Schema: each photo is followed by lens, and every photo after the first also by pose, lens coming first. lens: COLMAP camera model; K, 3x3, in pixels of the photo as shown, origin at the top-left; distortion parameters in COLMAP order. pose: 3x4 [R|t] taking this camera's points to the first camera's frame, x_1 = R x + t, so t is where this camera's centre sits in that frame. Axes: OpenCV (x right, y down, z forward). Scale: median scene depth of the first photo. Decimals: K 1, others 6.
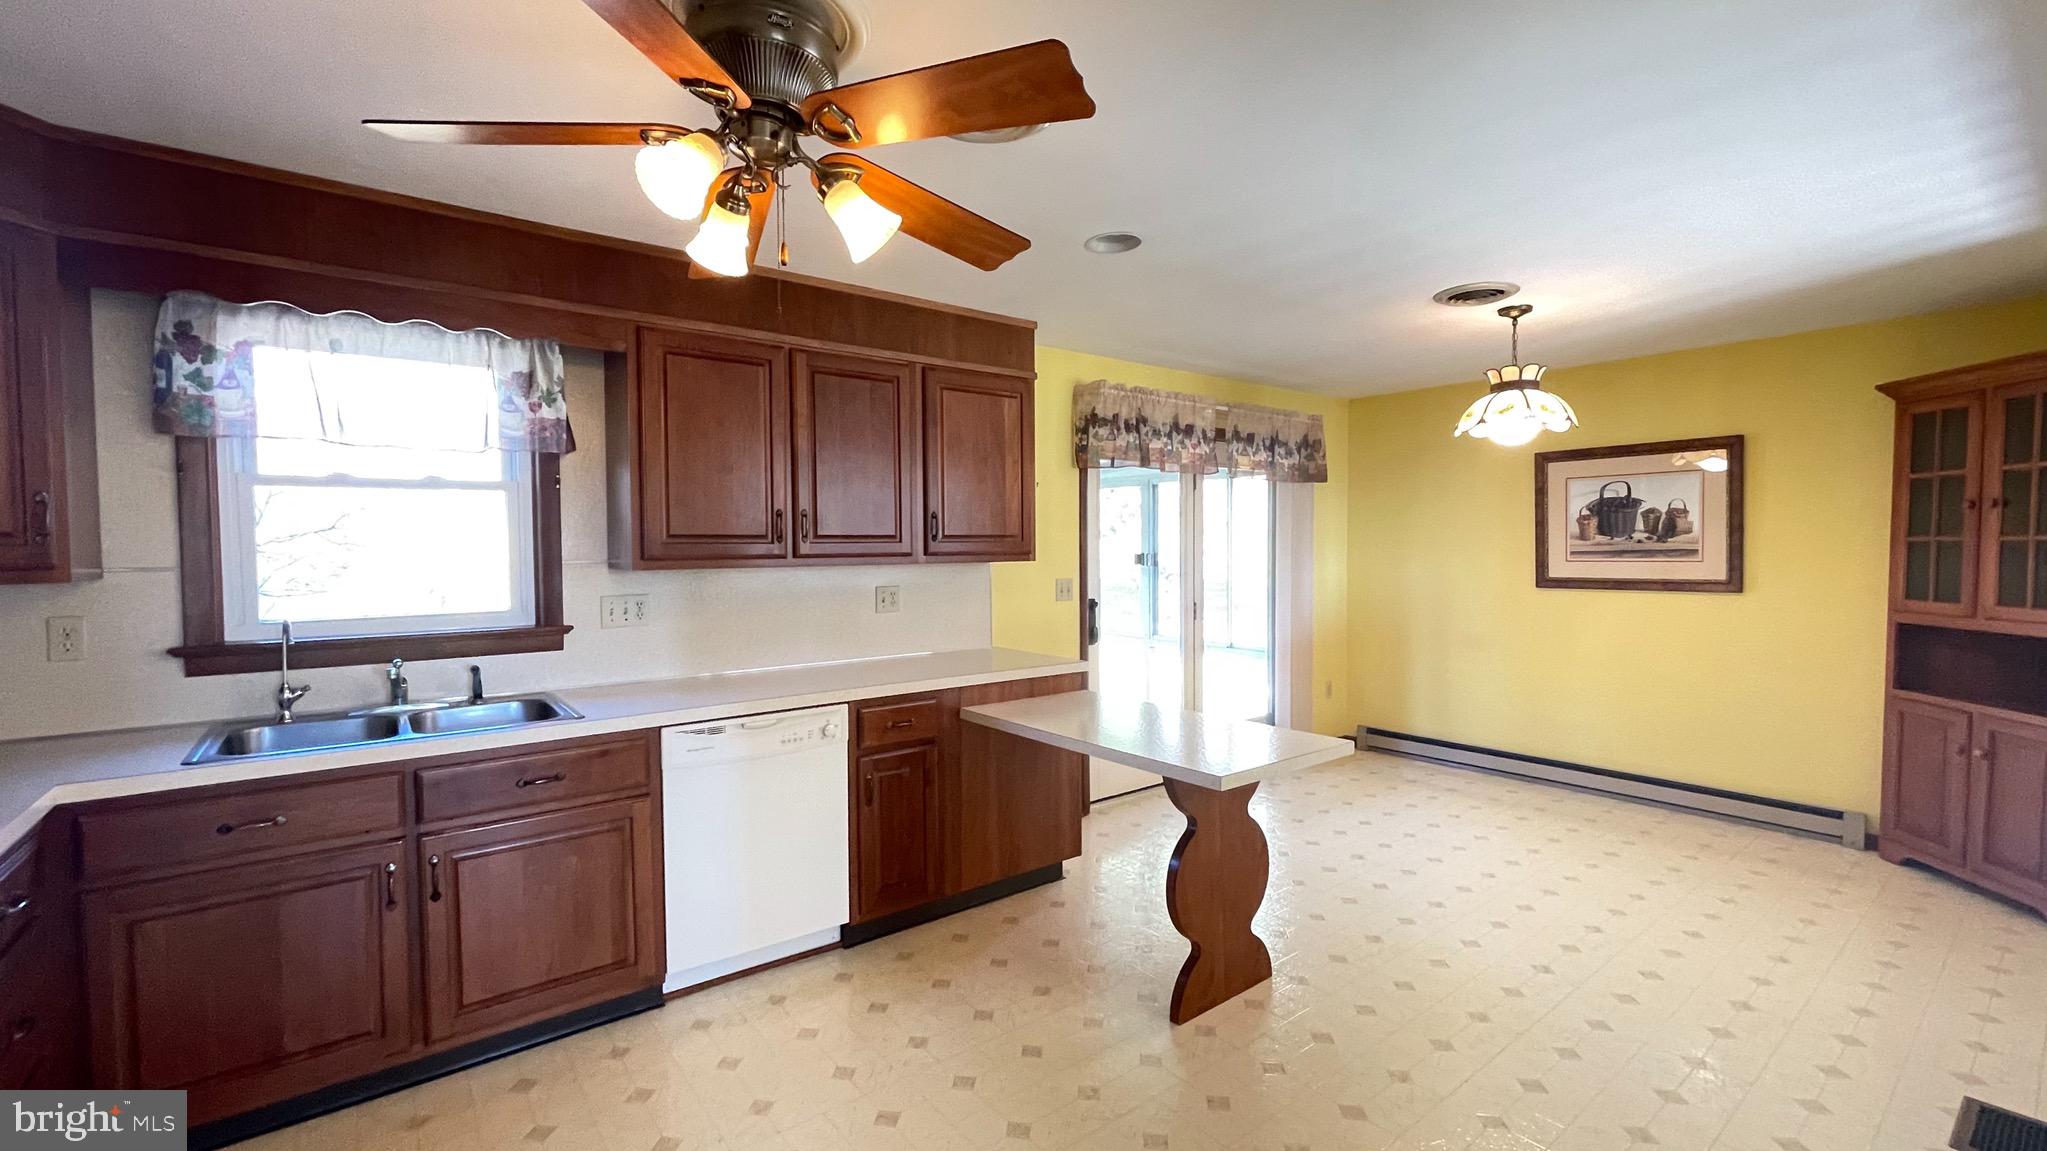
lens RADIAL K [[853.1, 0, 1008.2], [0, 853.1, 575.1], [0, 0, 1]] dist [0.000131, -0.000116]
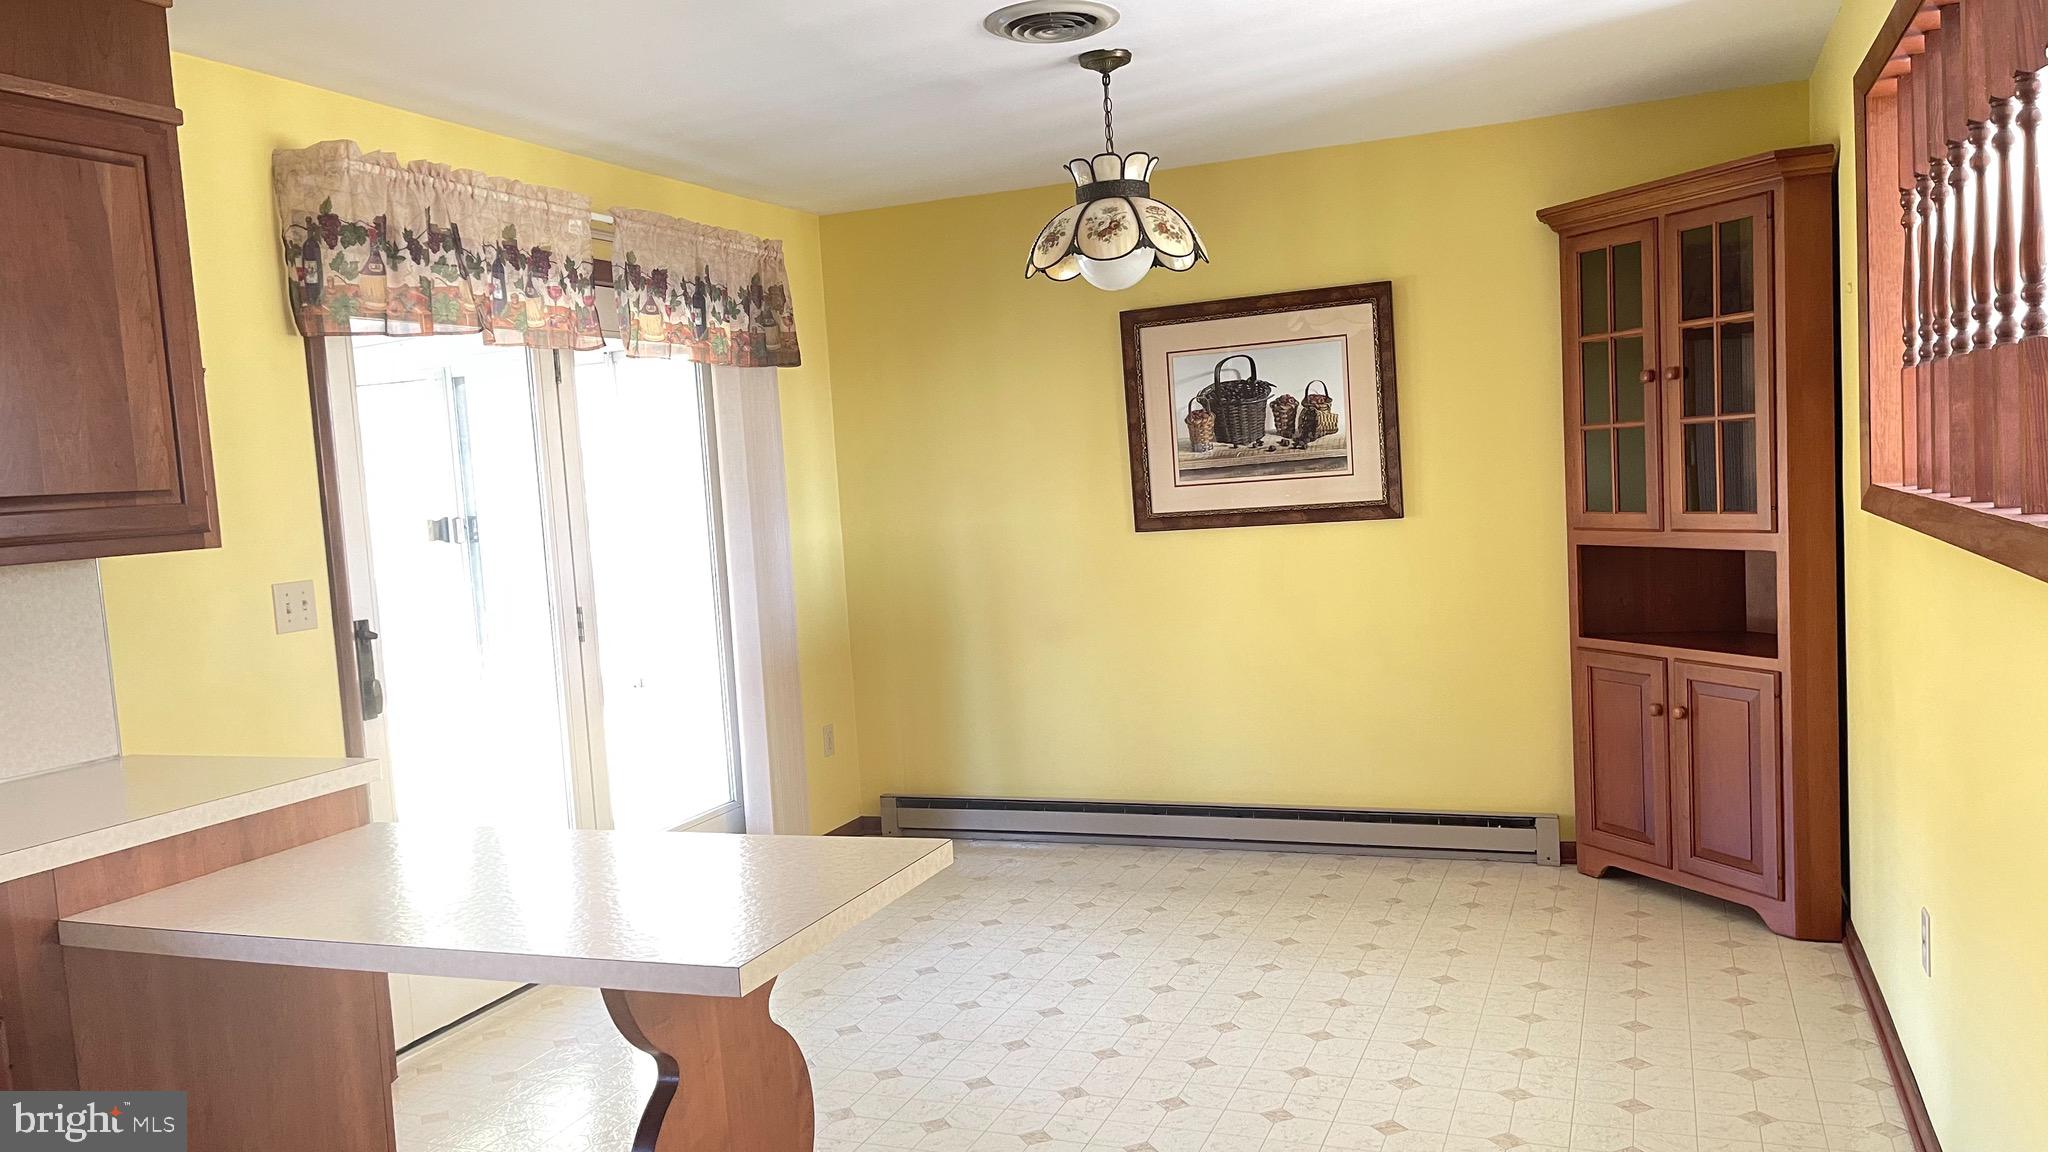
lens RADIAL K [[1542.1, 0, 1024.7], [0, 1542.1, 588.5], [0, 0, 1]] dist [0.083875, -0.103871]
pose [[0.860114, -0.086367, 0.502738, -0.020921], [0.073296, 0.996260, 0.045751, -0.001946], [-0.504809, -0.002502, 0.863227, 0.109505]]
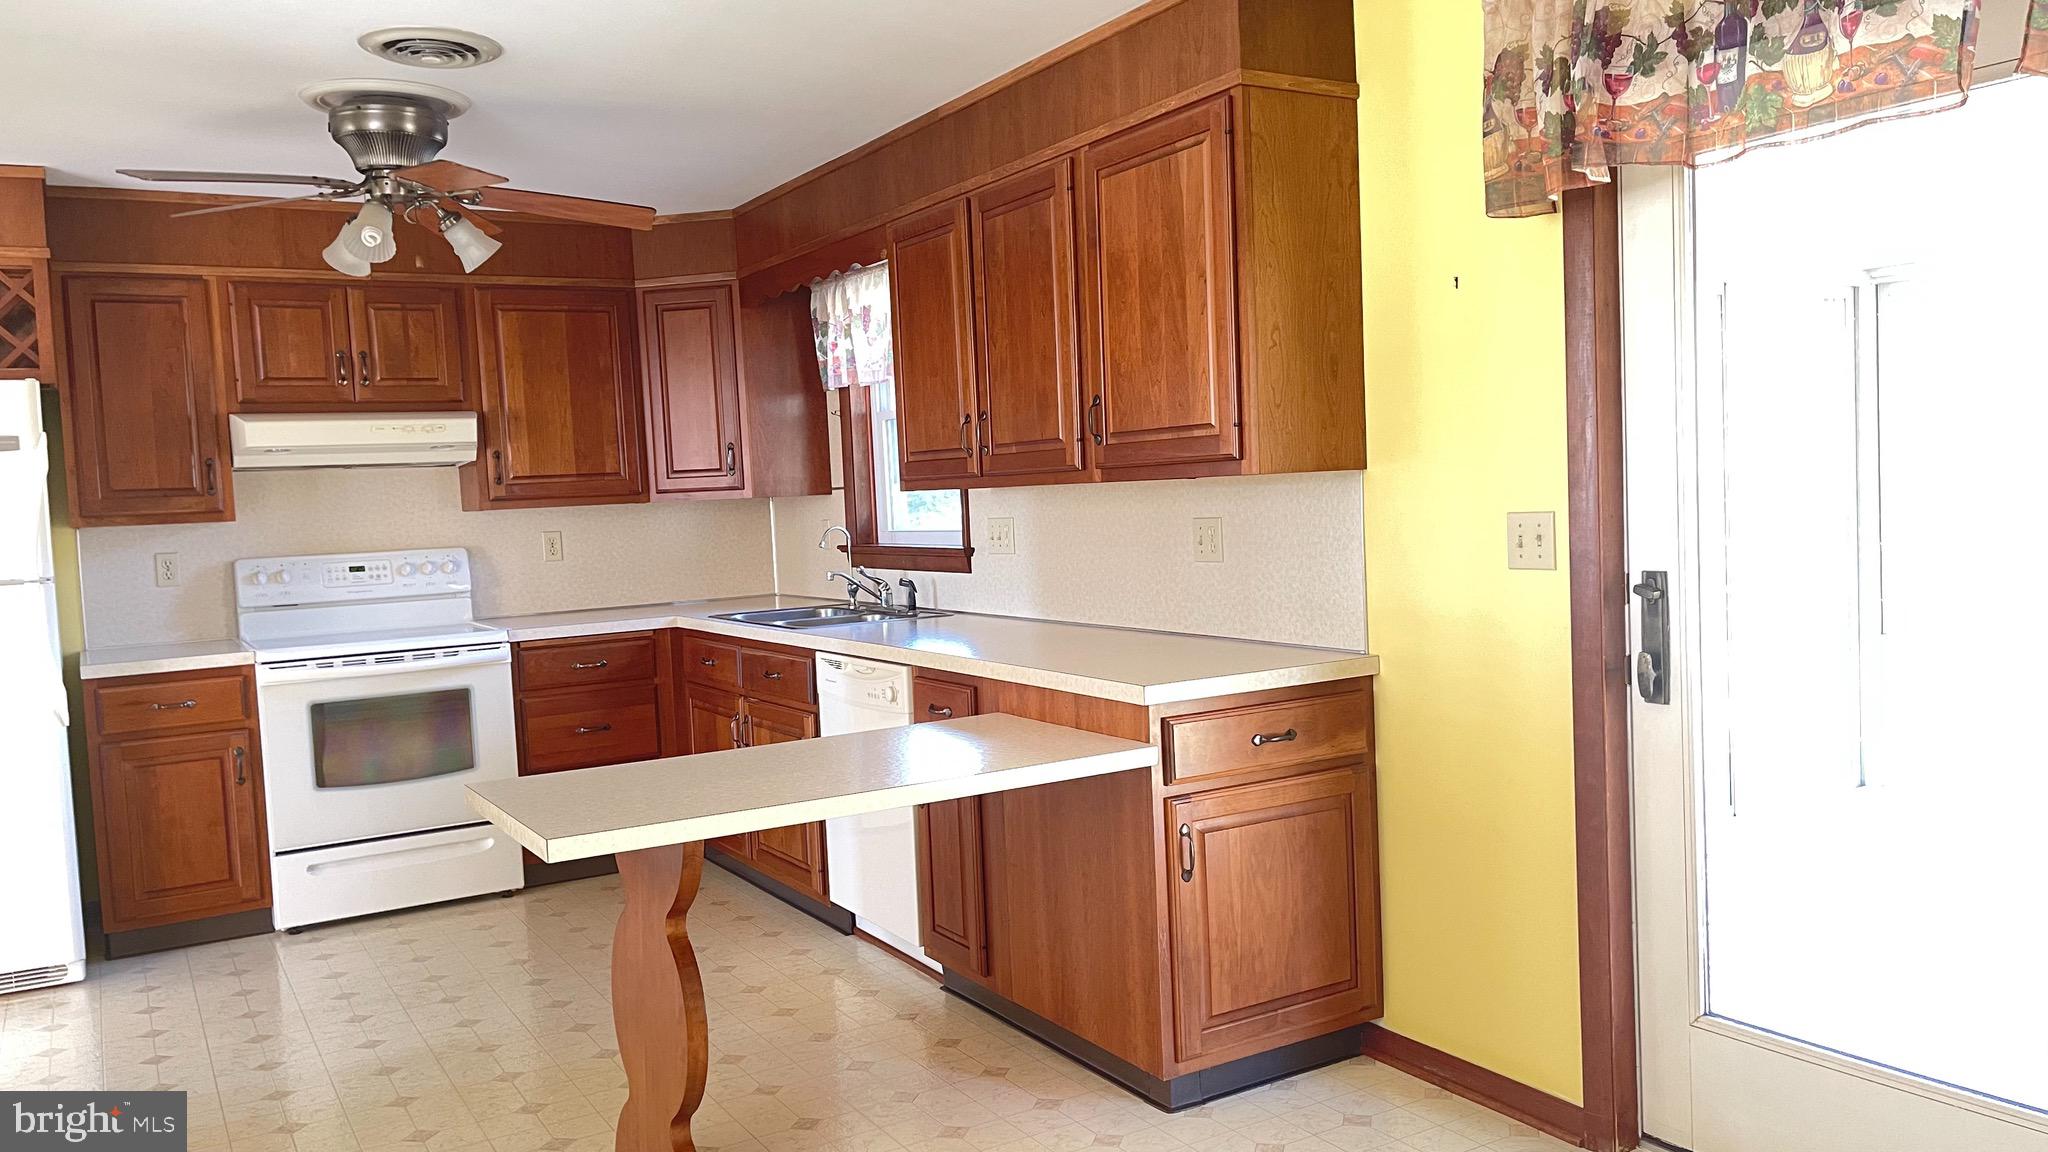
lens RADIAL K [[1542.1, 0, 1024.7], [0, 1542.1, 588.5], [0, 0, 1]] dist [0.083875, -0.103871]
pose [[-0.114343, 0.076192, -0.990515, 0.995161], [0.010354, 0.997092, 0.075503, -0.020558], [0.993387, -0.001623, -0.114799, 1.068342]]
